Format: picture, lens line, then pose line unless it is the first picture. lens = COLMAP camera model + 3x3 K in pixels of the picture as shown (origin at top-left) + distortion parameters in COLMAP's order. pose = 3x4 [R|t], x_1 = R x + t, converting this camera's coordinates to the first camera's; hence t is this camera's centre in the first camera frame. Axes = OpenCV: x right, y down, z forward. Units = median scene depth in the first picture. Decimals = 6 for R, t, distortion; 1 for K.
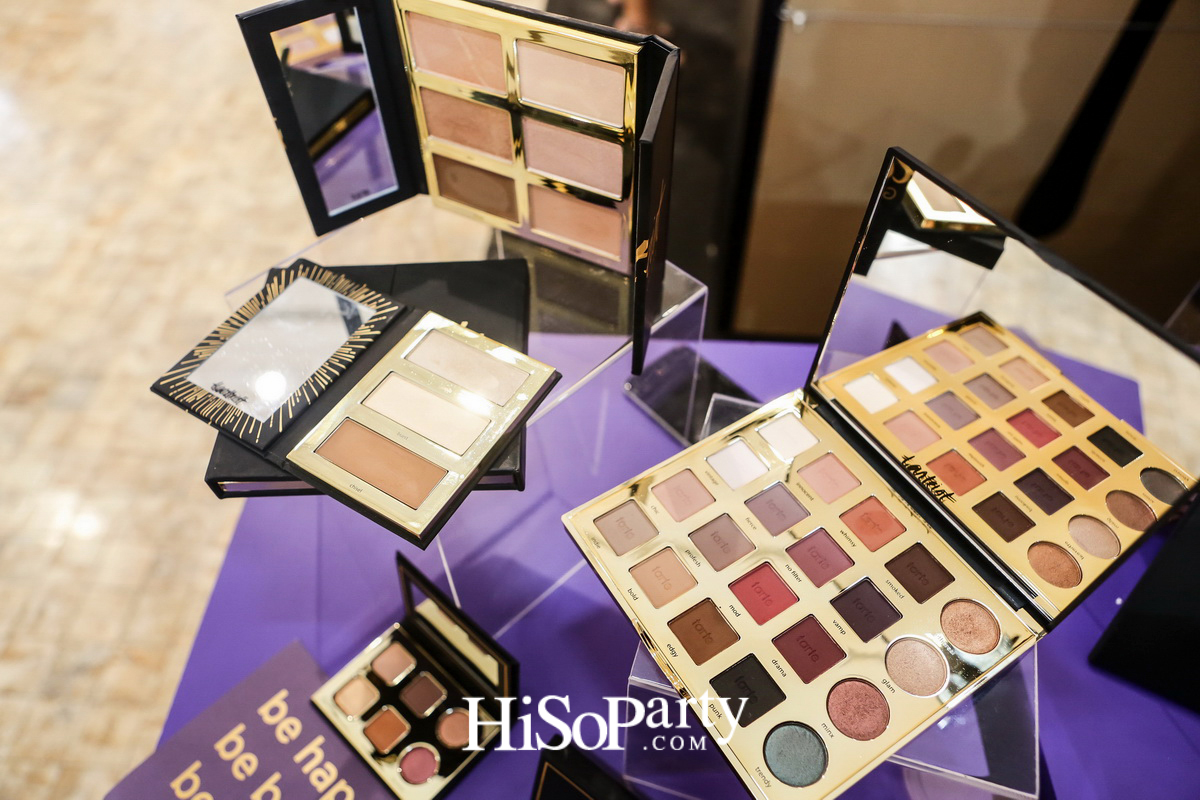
lens RADIAL K [[817.5, 0, 597.2], [0, 817.5, 369.4], [0, 0, 1]] dist [-0.003777, 0.000159]
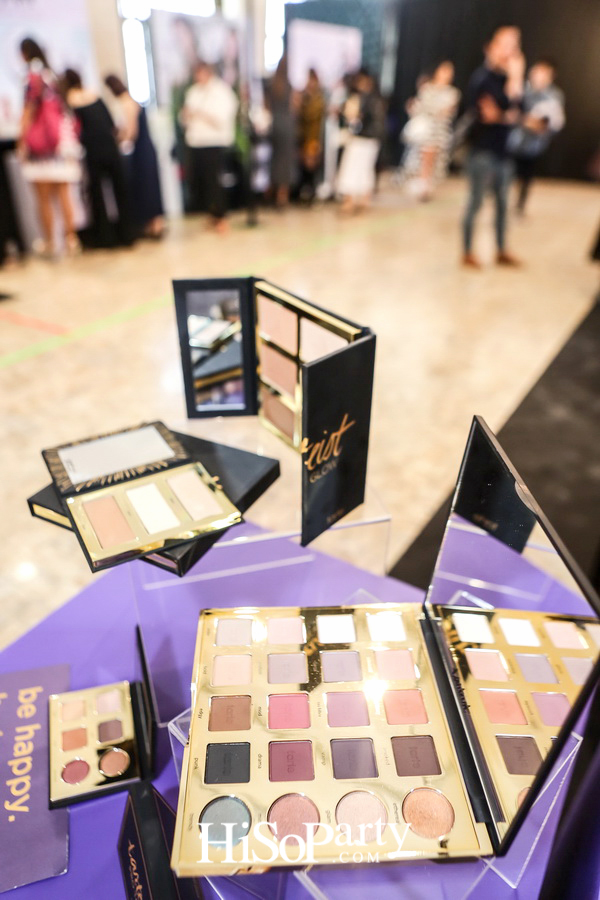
lens RADIAL K [[613.1, 0, 300.0], [0, 613.1, 450.0], [0, 0, 1]] dist [-0.003777, 0.000159]
pose [[0.873275, 0.259996, -0.412060, 0.471056], [-0.378514, 0.894538, -0.237759, 0.121333], [0.306787, 0.363600, 0.879589, 0.017867]]
